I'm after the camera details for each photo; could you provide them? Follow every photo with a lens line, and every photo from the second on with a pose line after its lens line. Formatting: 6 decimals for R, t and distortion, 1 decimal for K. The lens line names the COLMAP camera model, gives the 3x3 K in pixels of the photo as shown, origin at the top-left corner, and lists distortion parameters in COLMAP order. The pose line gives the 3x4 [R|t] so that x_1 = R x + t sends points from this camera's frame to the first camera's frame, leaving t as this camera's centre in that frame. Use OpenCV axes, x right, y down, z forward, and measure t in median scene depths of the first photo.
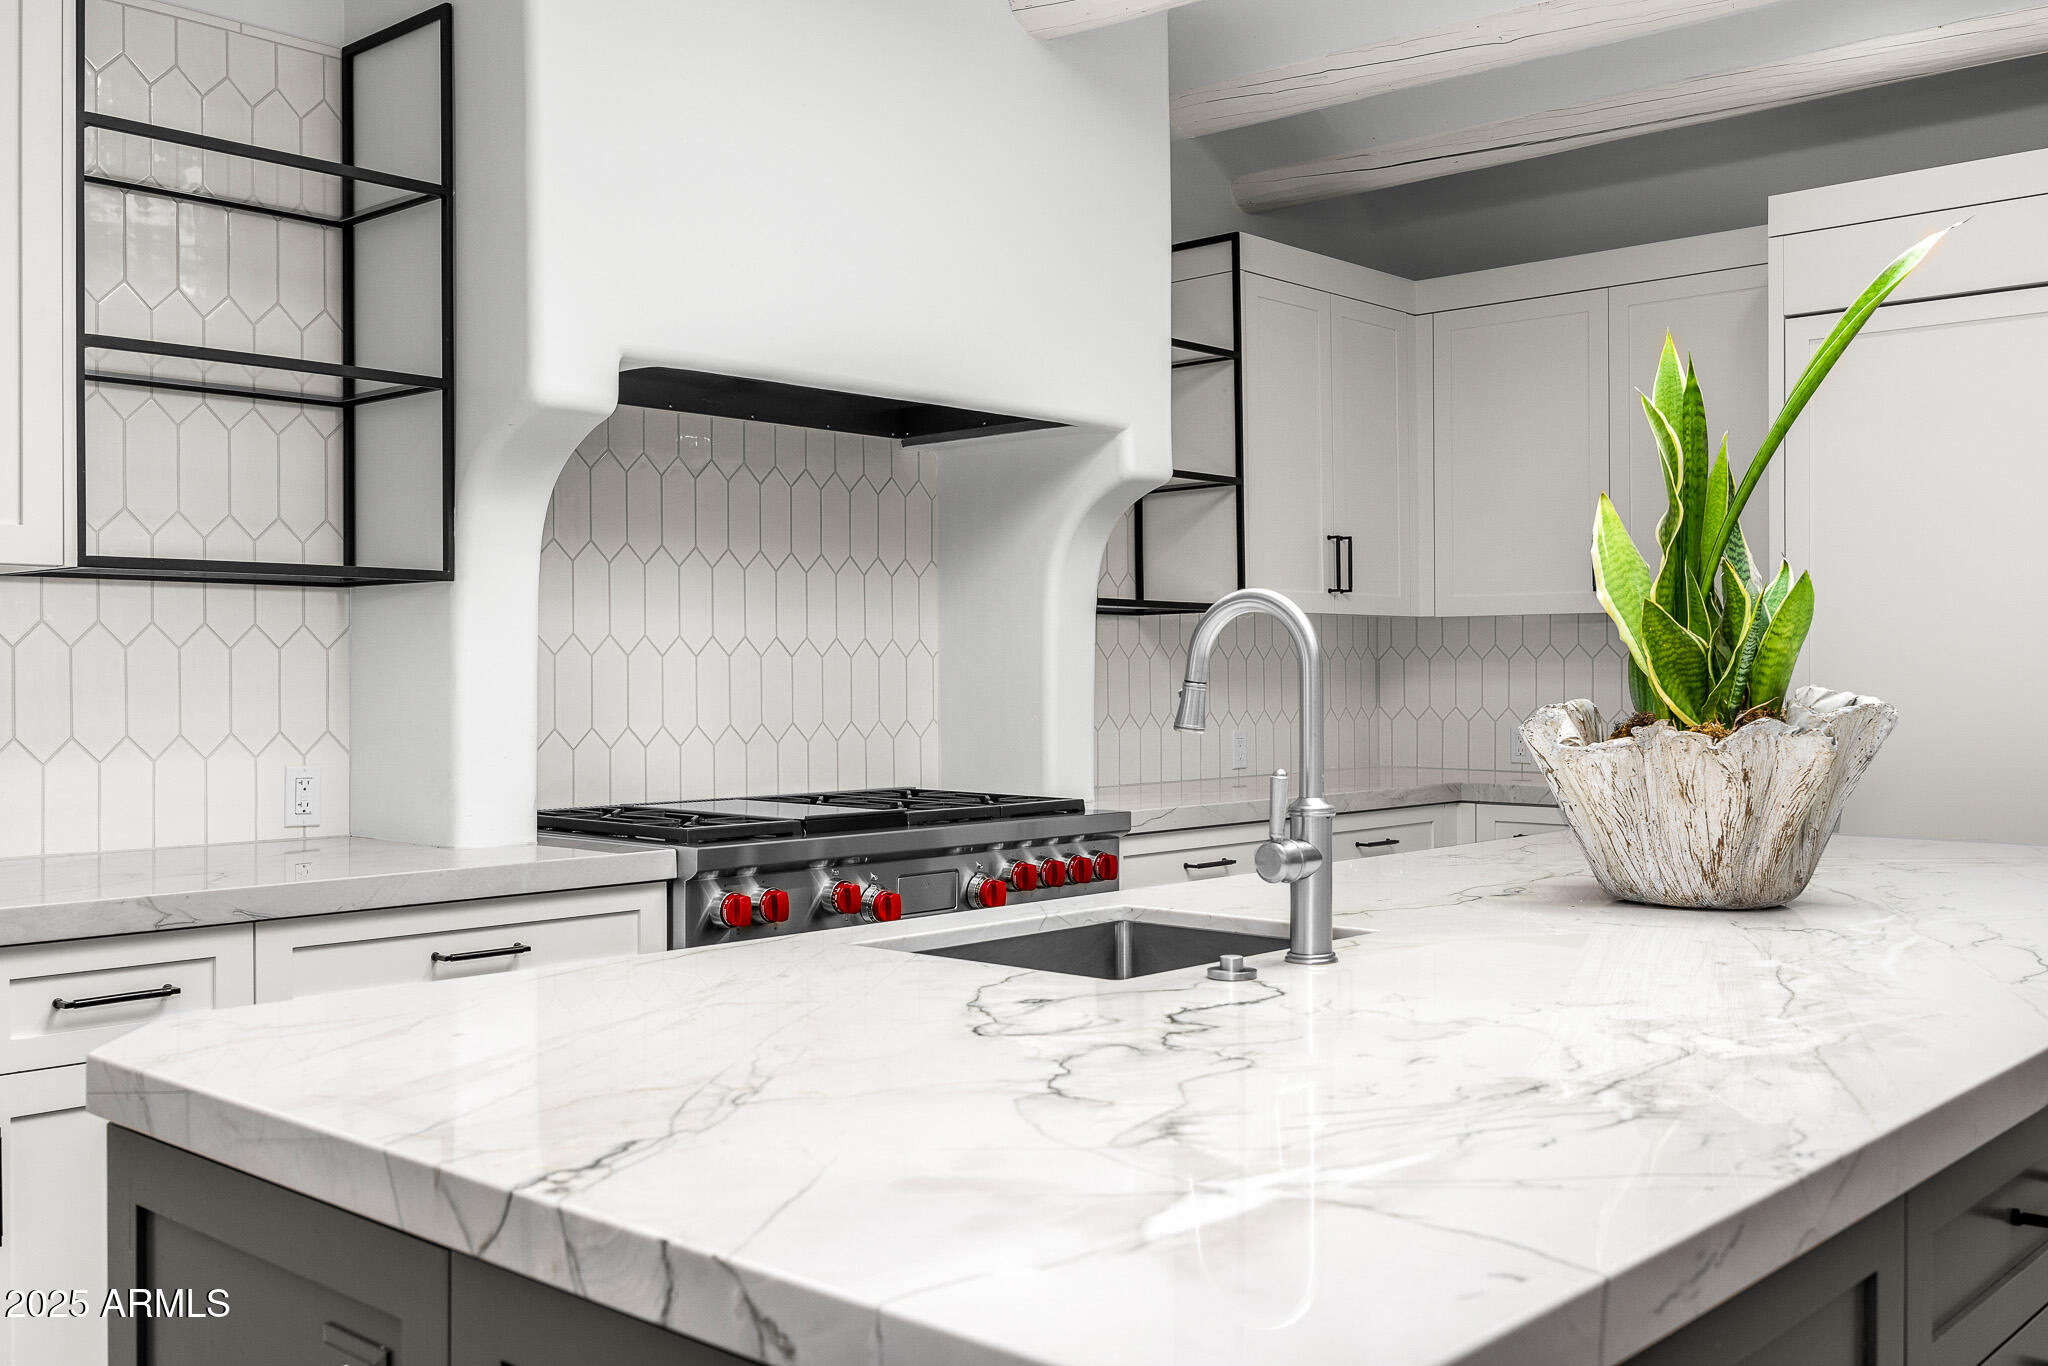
lens RADIAL K [[1979.5, 0, 1025.9], [0, 1979.5, 676.7], [0, 0, 1]] dist [-0.011598, 0.000000]
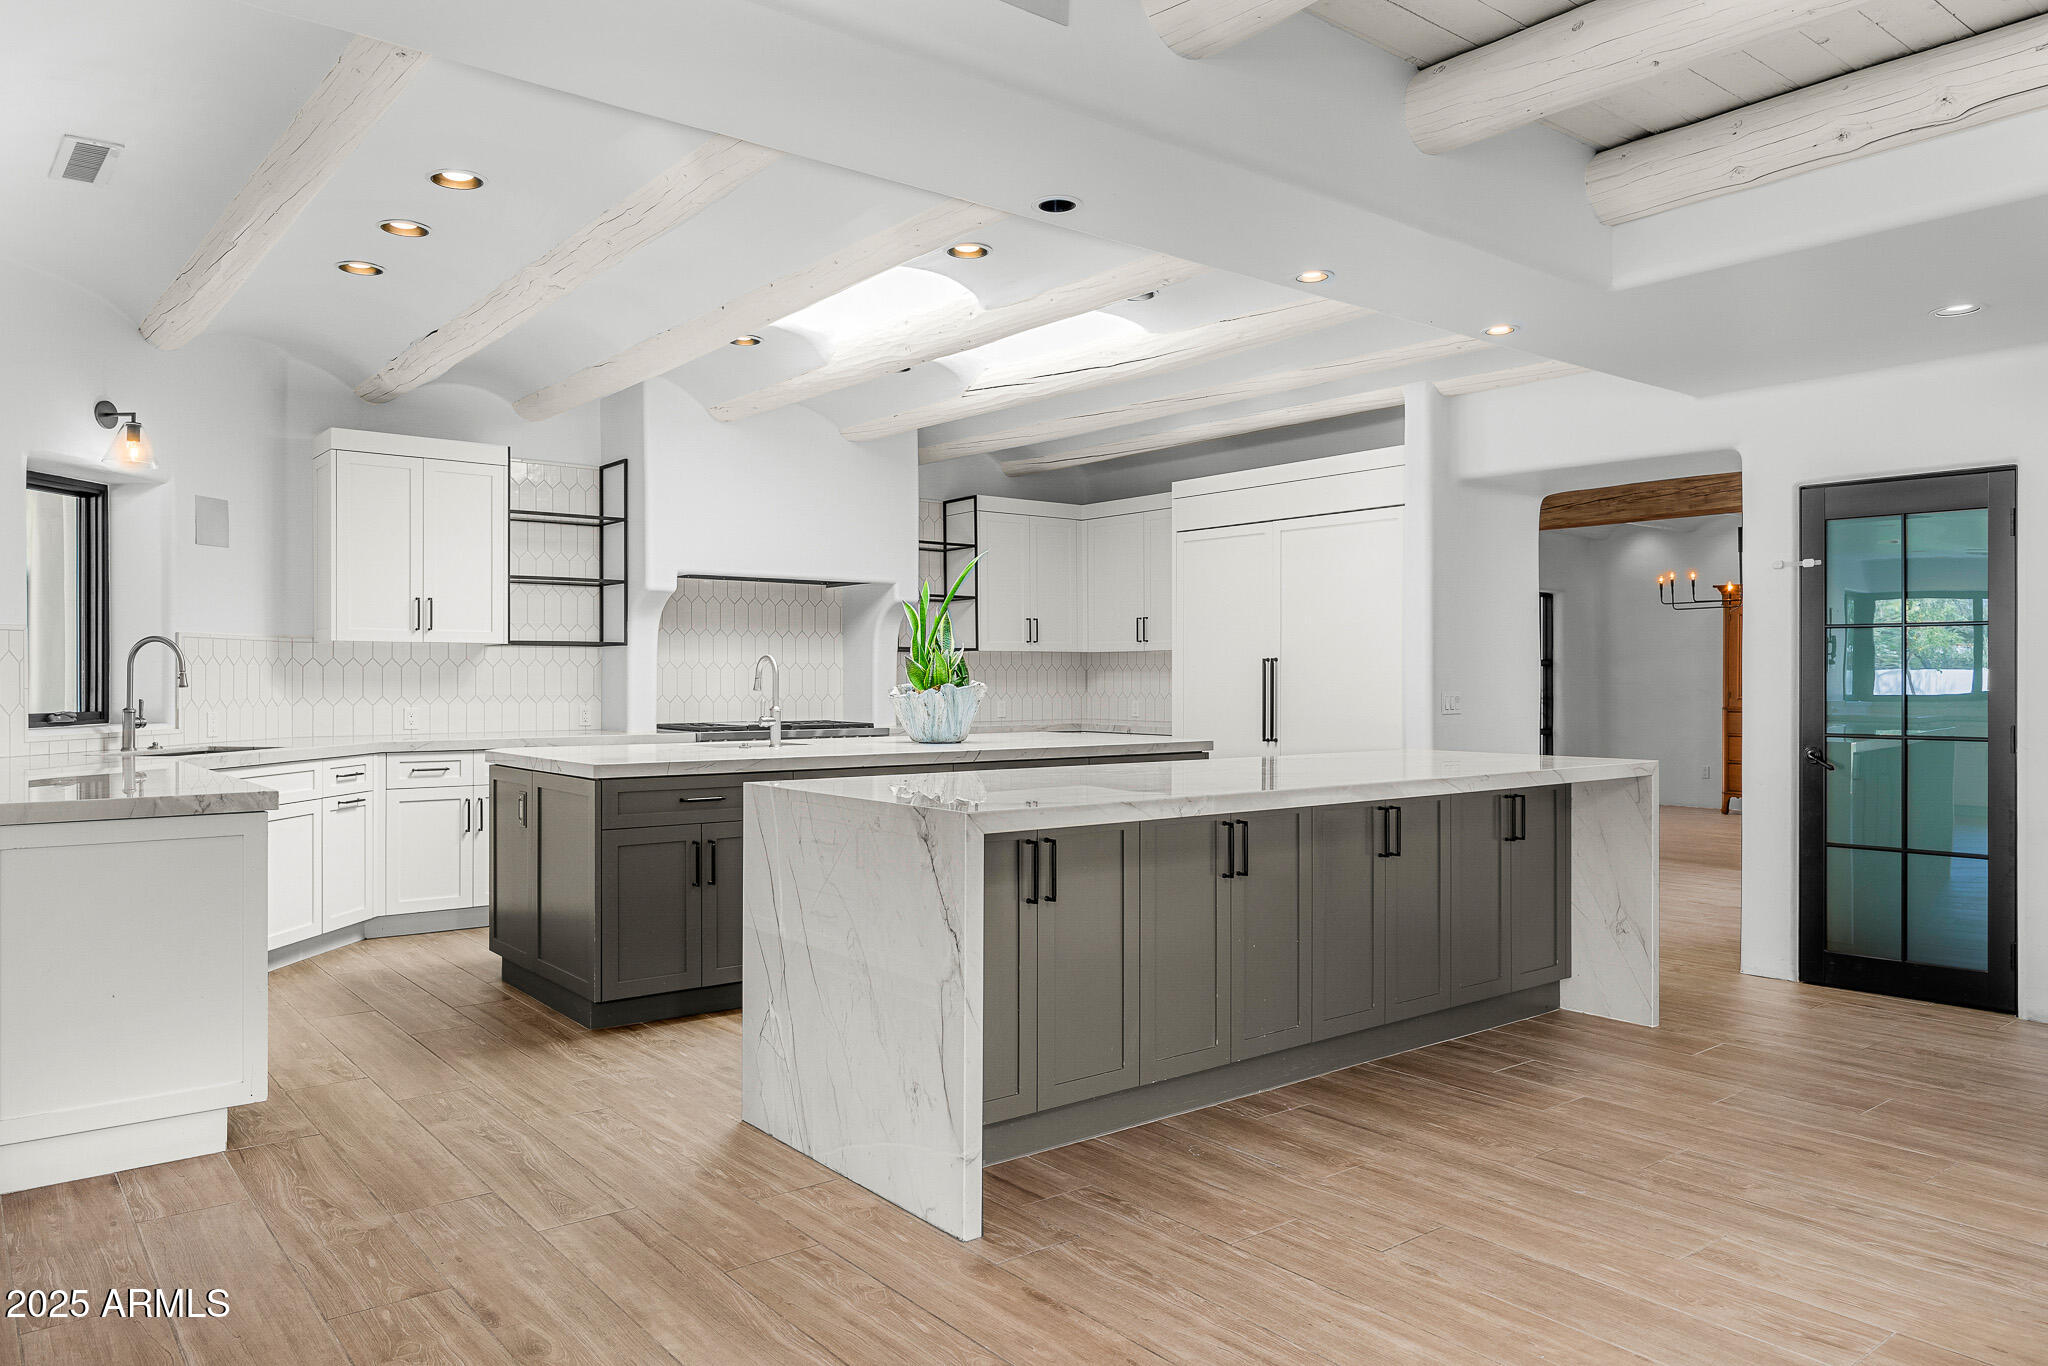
lens RADIAL K [[1387.9, 0, 1016.4], [0, 1387.9, 679.3], [0, 0, 1]] dist [-0.004702, 0.000107]
pose [[0.986058, 0.002808, -0.166378, 0.487148], [-0.002525, 0.999995, 0.001912, -0.000730], [0.166382, -0.001465, 0.986060, -0.752524]]
